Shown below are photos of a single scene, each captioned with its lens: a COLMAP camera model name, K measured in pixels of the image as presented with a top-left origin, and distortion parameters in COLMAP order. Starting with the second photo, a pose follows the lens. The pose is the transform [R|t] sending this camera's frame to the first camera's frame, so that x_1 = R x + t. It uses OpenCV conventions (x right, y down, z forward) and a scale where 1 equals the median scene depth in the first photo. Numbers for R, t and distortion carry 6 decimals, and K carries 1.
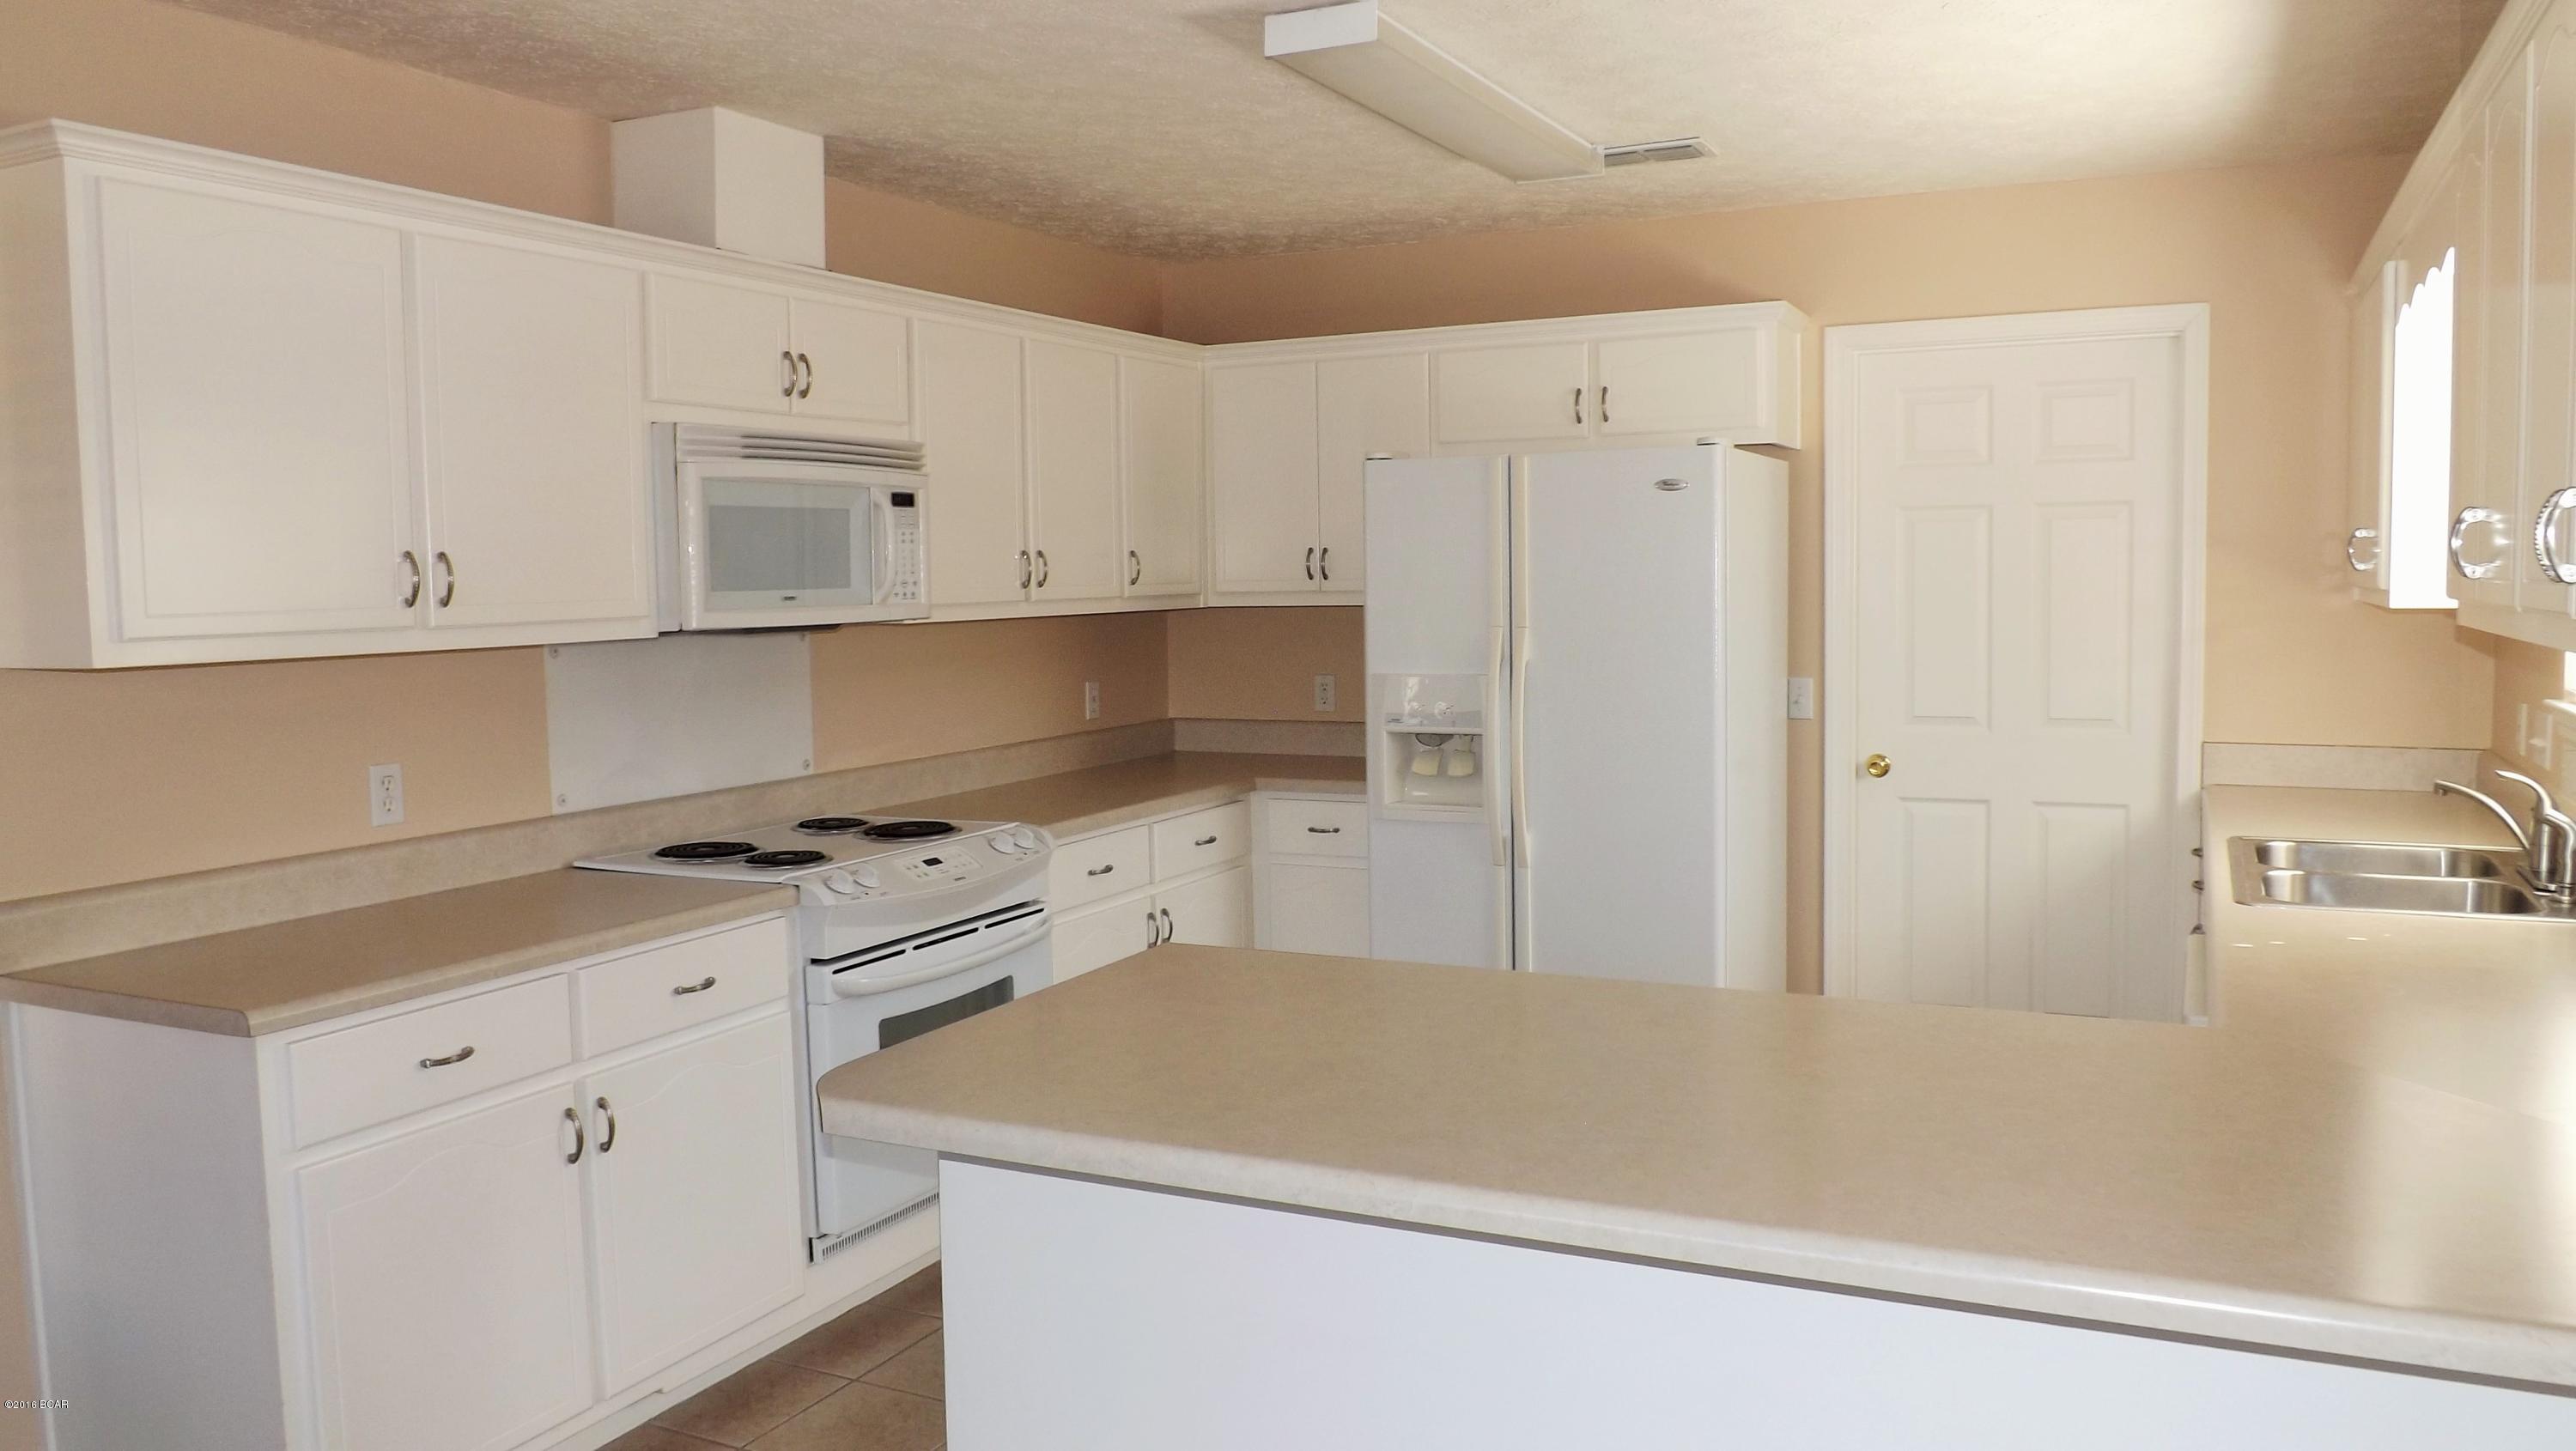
lens RADIAL K [[1894.1, 0, 1290.9], [0, 1894.1, 741.0], [0, 0, 1]] dist [-0.053661, 0.002158]
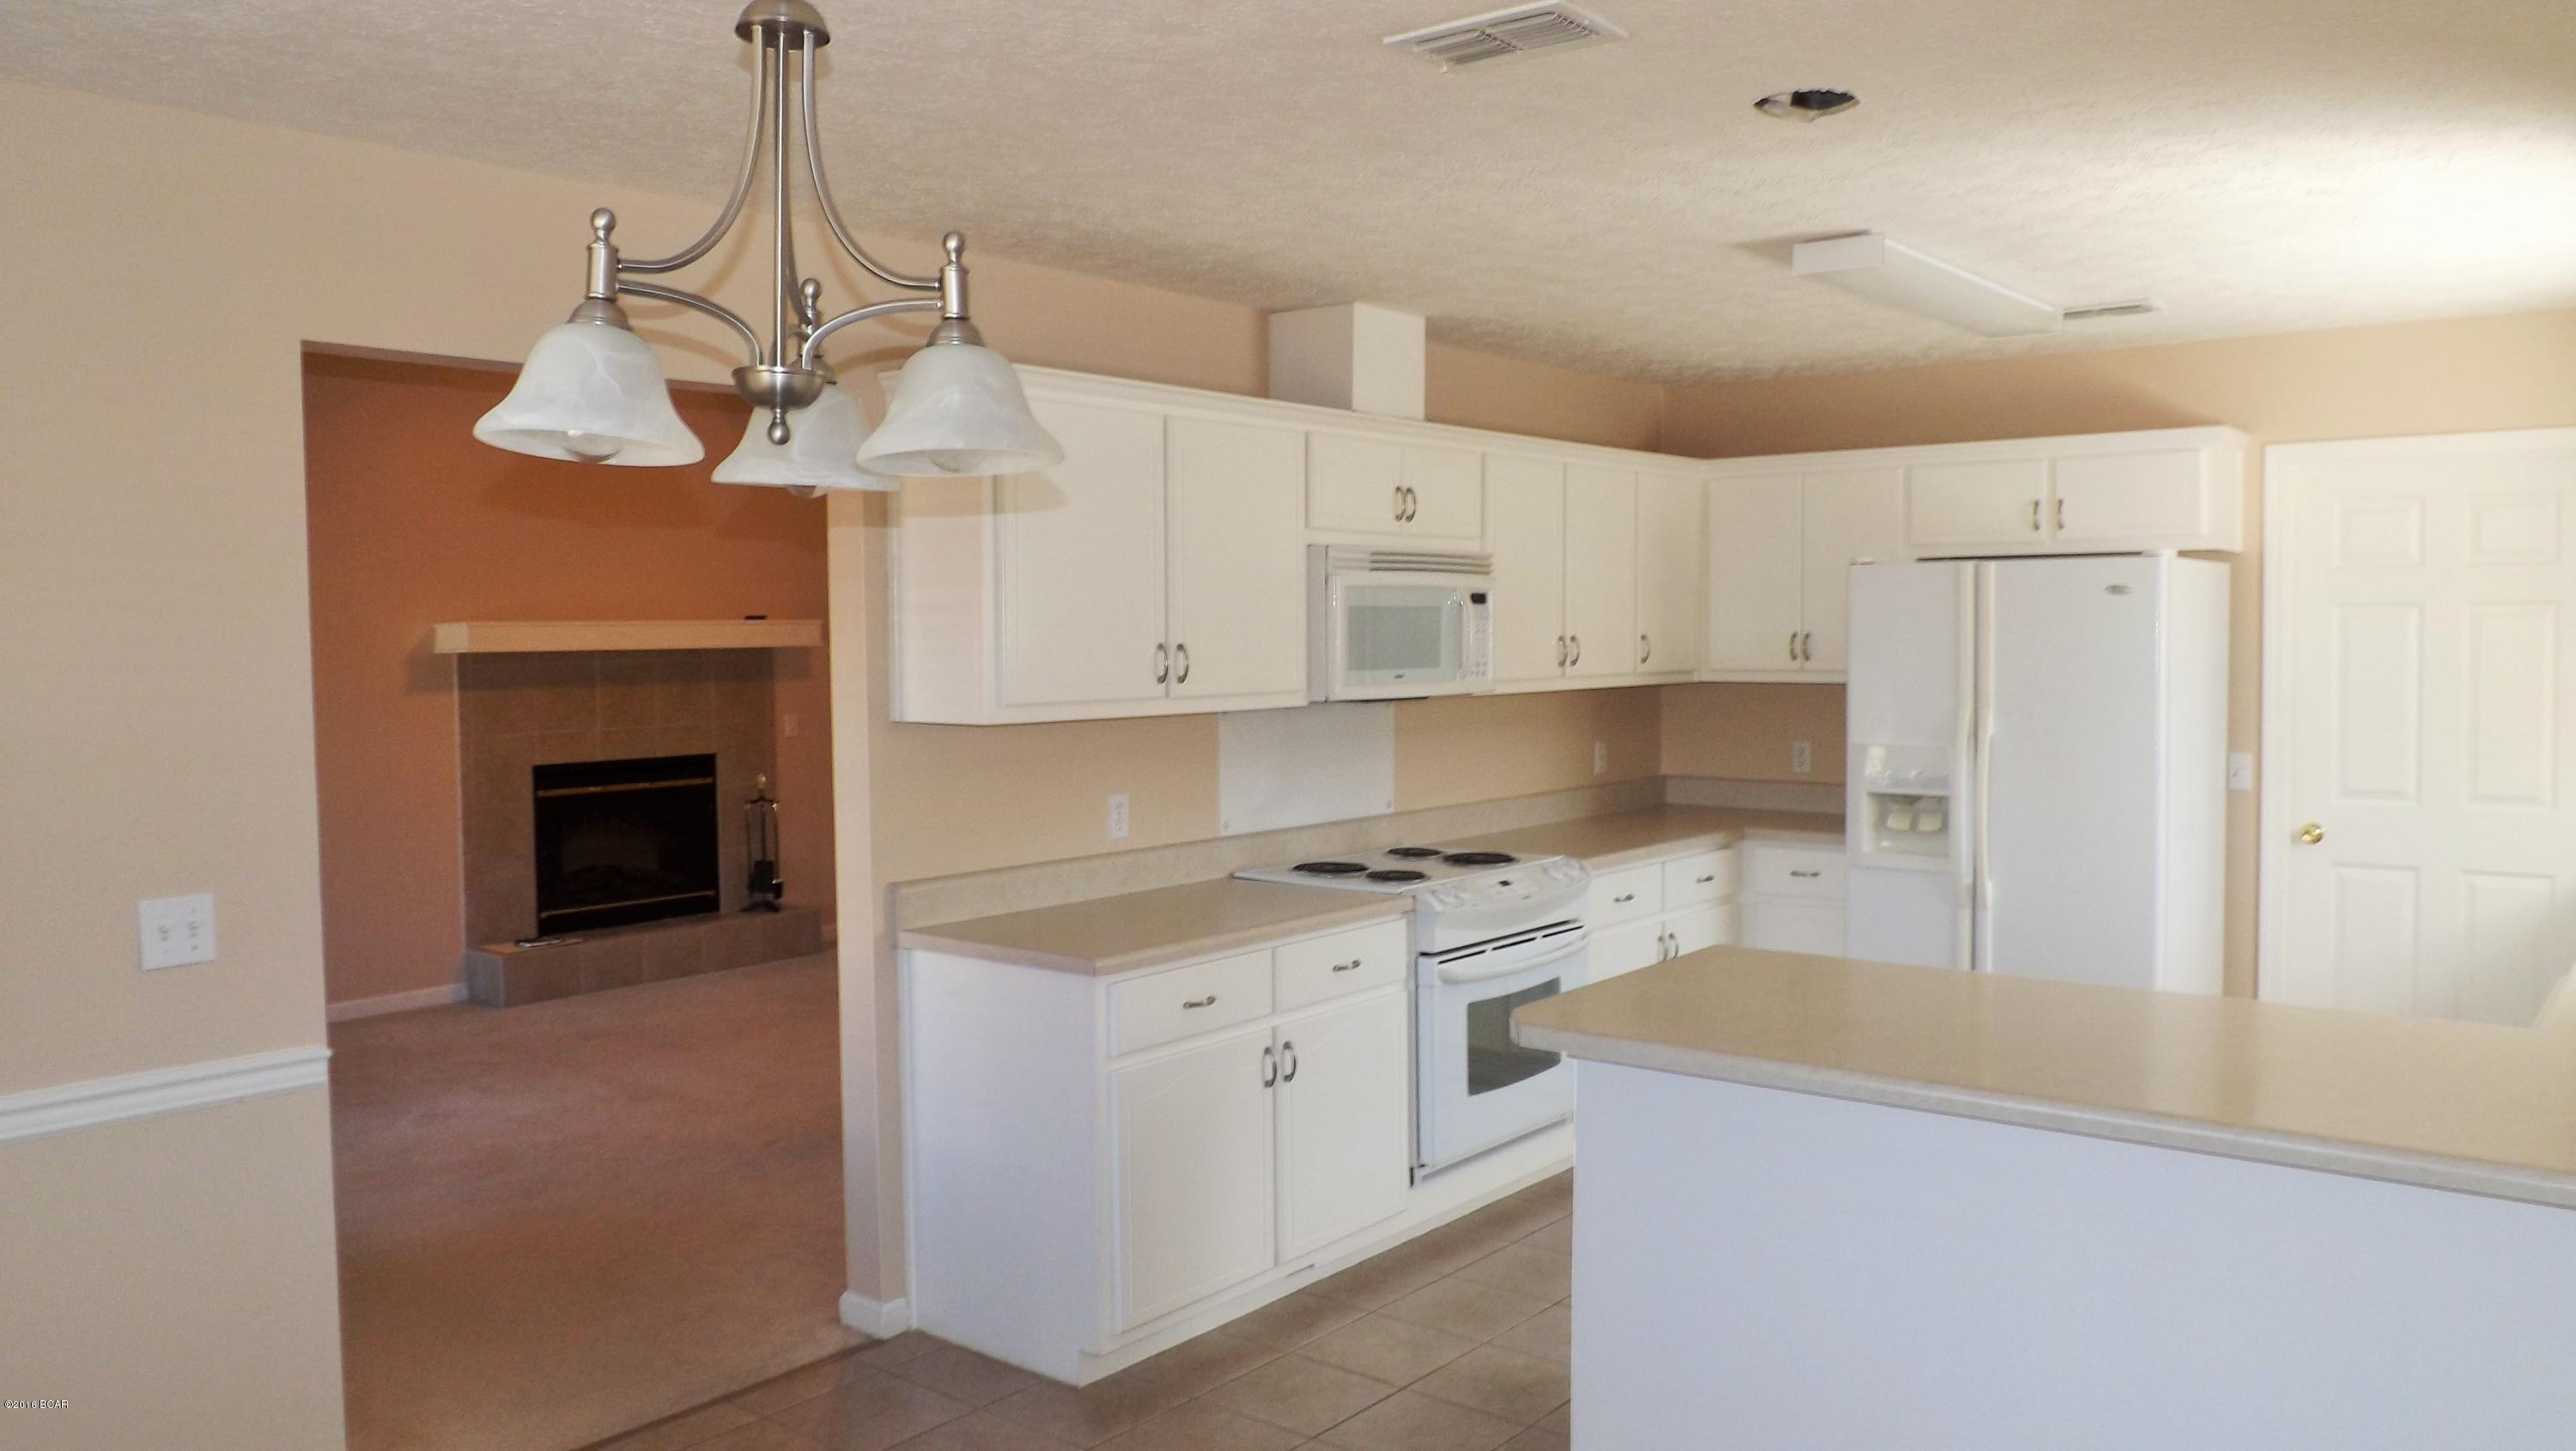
lens RADIAL K [[1894.1, 0, 1281.6], [0, 1894.1, 723.6], [0, 0, 1]] dist [-0.053661, 0.002158]
pose [[0.974944, 0.019525, -0.221591, -0.050089], [-0.027890, 0.999009, -0.034686, 0.003988], [0.220694, 0.039997, 0.974523, -0.261503]]
